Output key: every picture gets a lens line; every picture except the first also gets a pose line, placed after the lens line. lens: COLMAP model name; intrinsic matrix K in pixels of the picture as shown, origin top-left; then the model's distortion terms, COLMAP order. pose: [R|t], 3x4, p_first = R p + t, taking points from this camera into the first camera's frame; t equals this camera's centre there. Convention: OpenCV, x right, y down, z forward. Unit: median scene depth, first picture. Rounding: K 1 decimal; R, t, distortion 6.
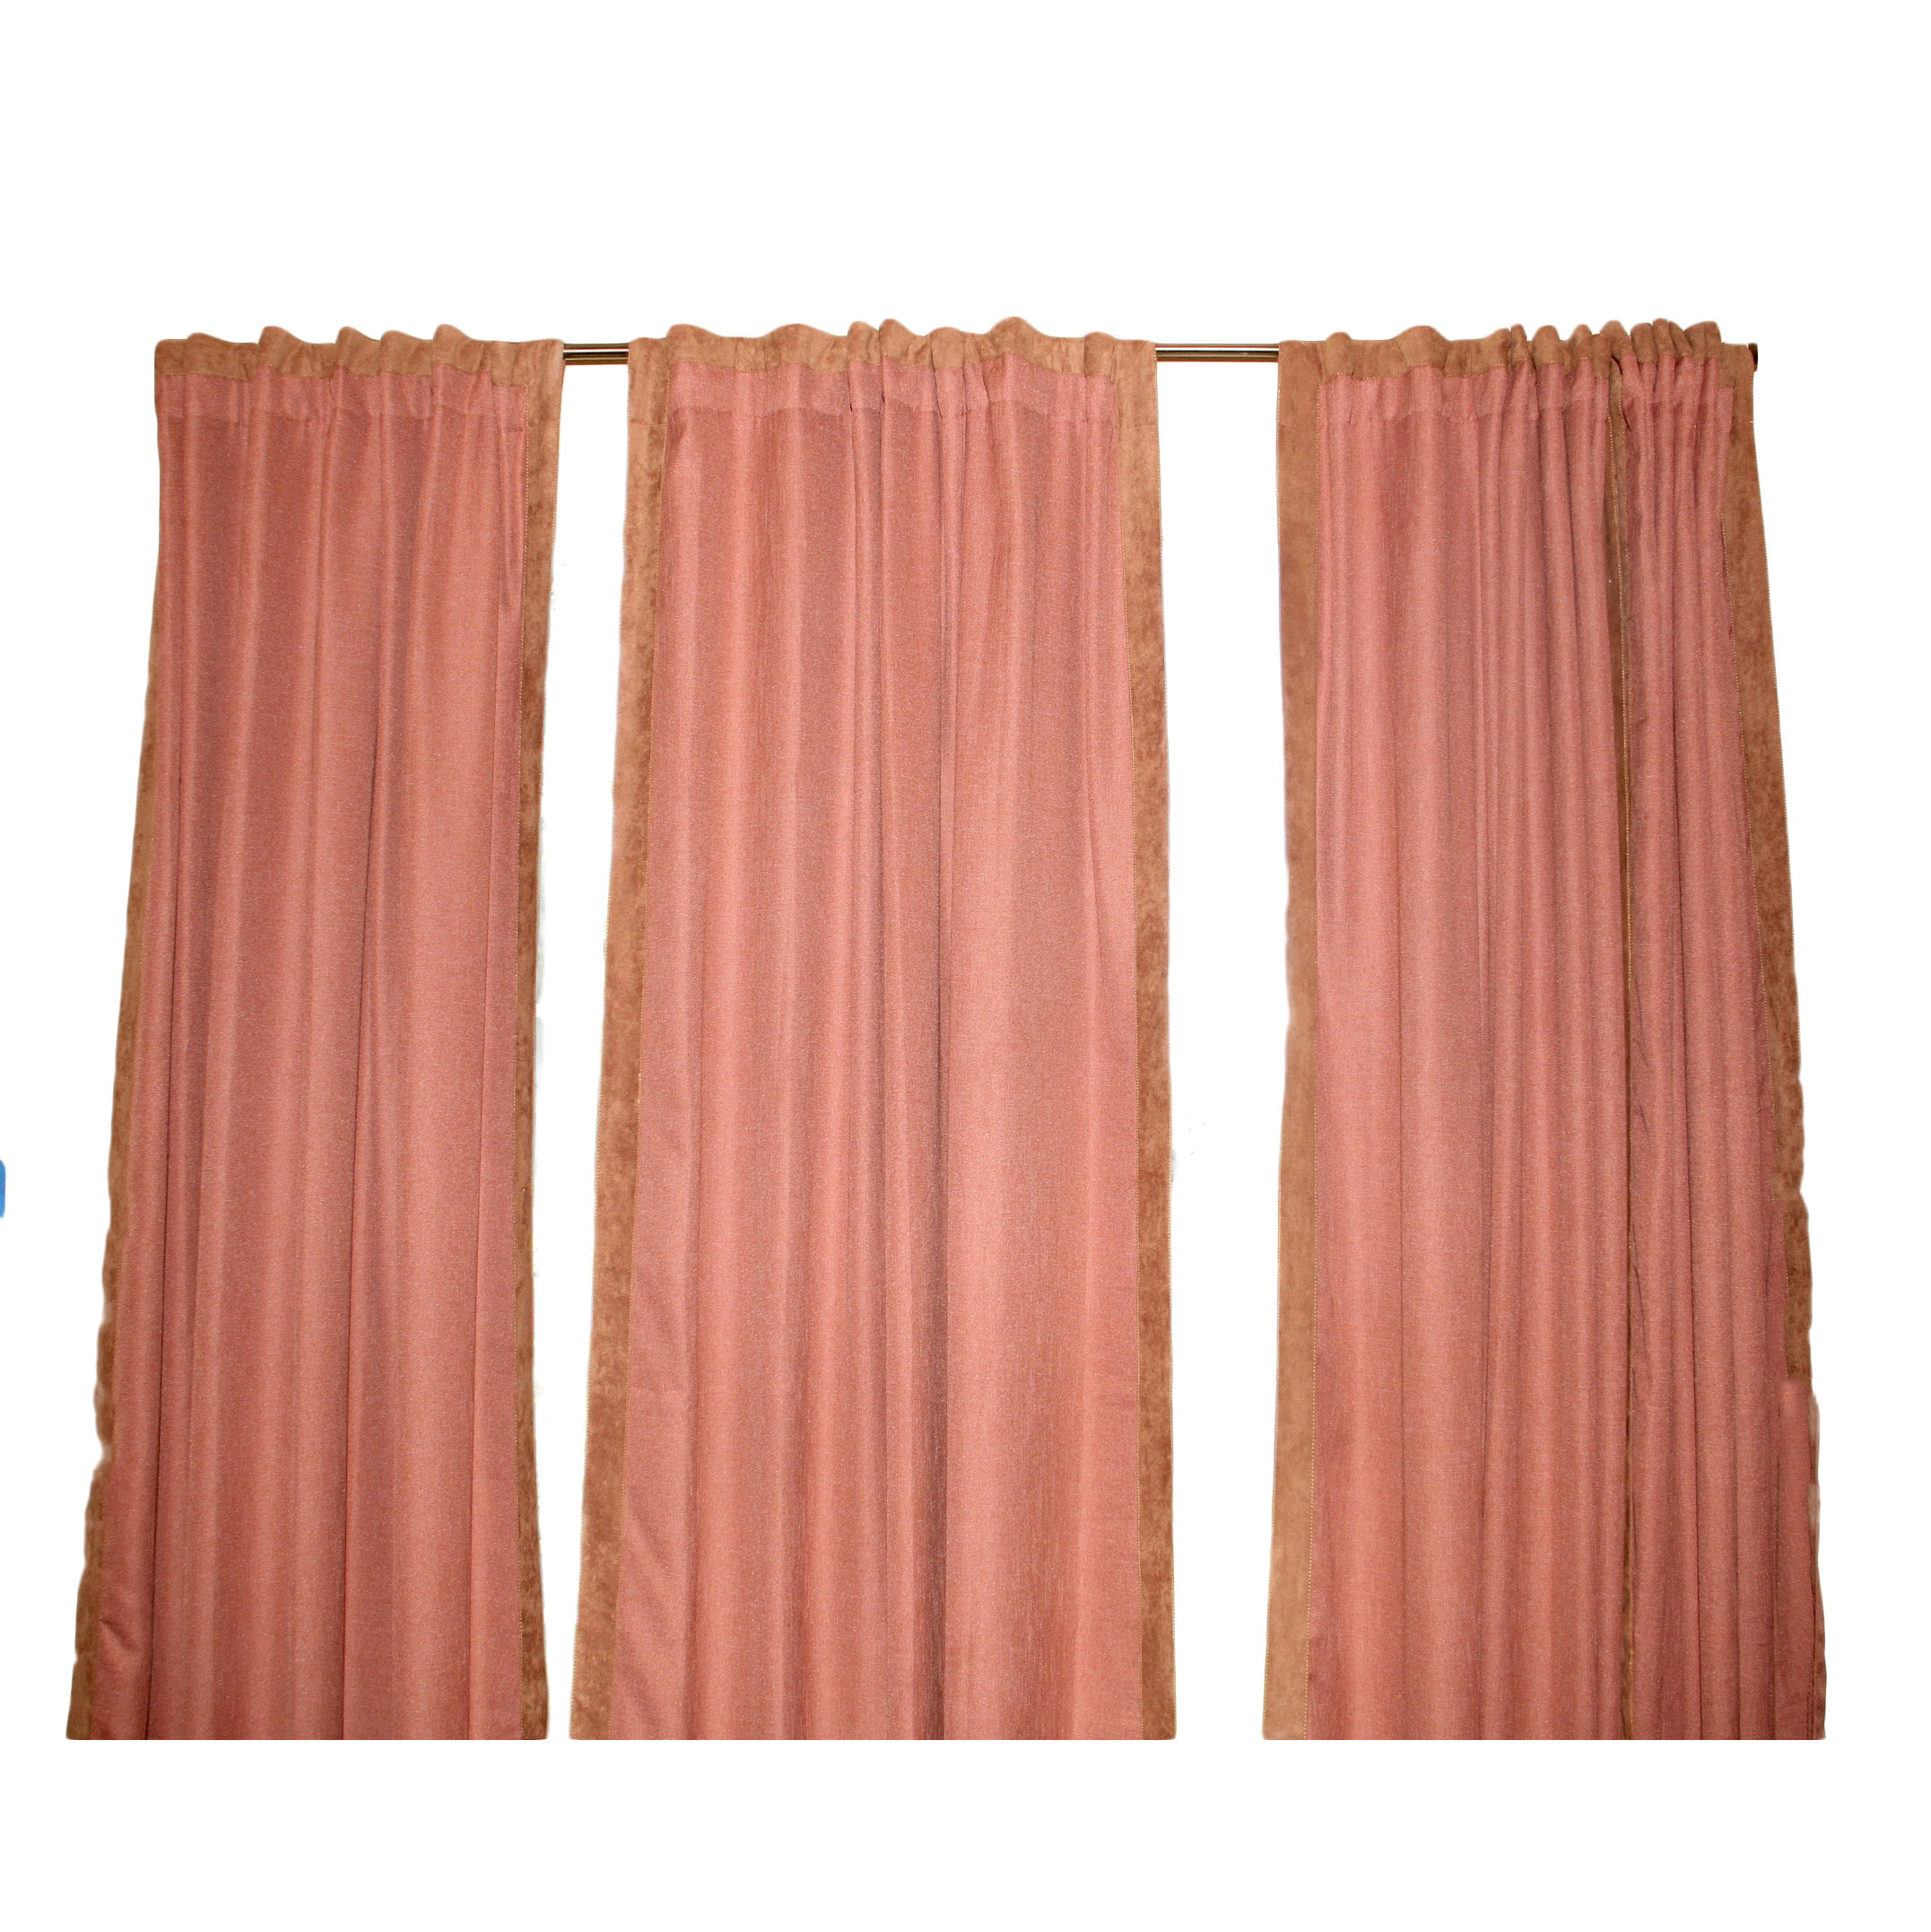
lens RADIAL K [[1959.0, 0, 966.8], [0, 1959.0, 966.7], [0, 0, 1]] dist [-0.133770, 0.000000]
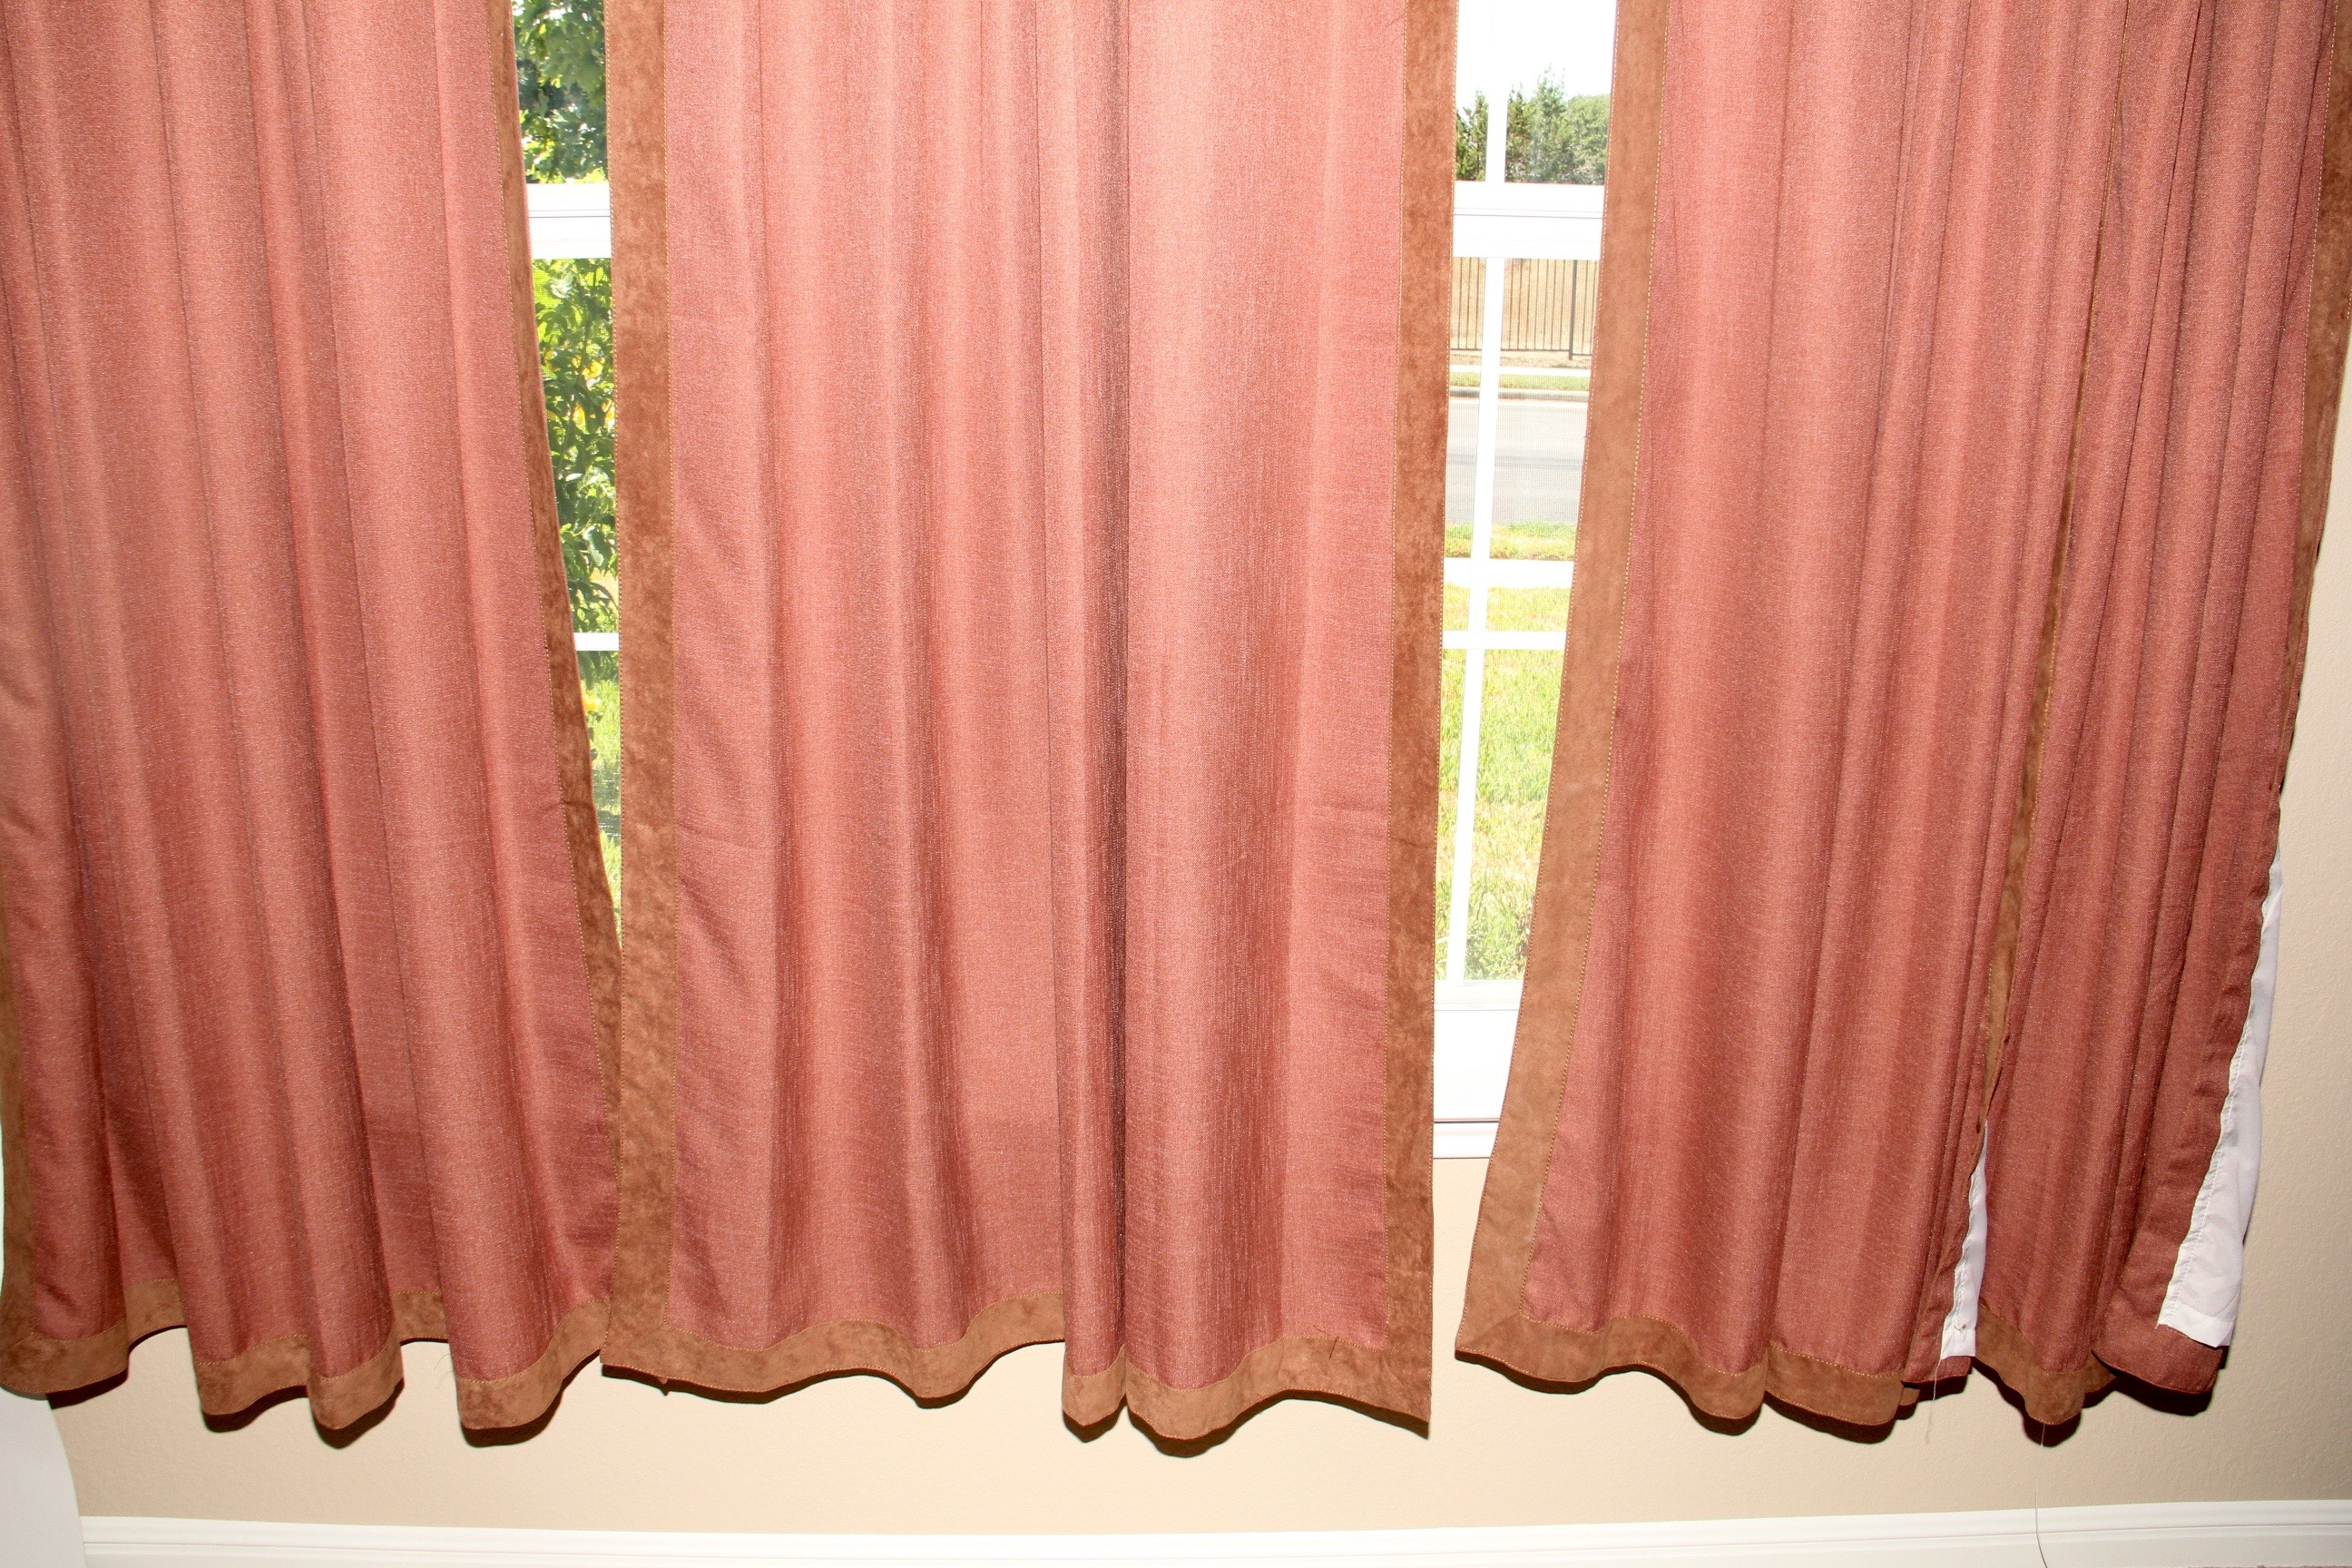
lens RADIAL K [[1965.7, 0, 1175.3], [0, 1965.7, 795.7], [0, 0, 1]] dist [-0.112143, -0.006067]
pose [[0.999093, -0.006944, 0.042006, -0.023746], [-0.009697, 0.923560, 0.383331, 0.108618], [-0.041457, -0.383390, 0.922655, 0.287000]]
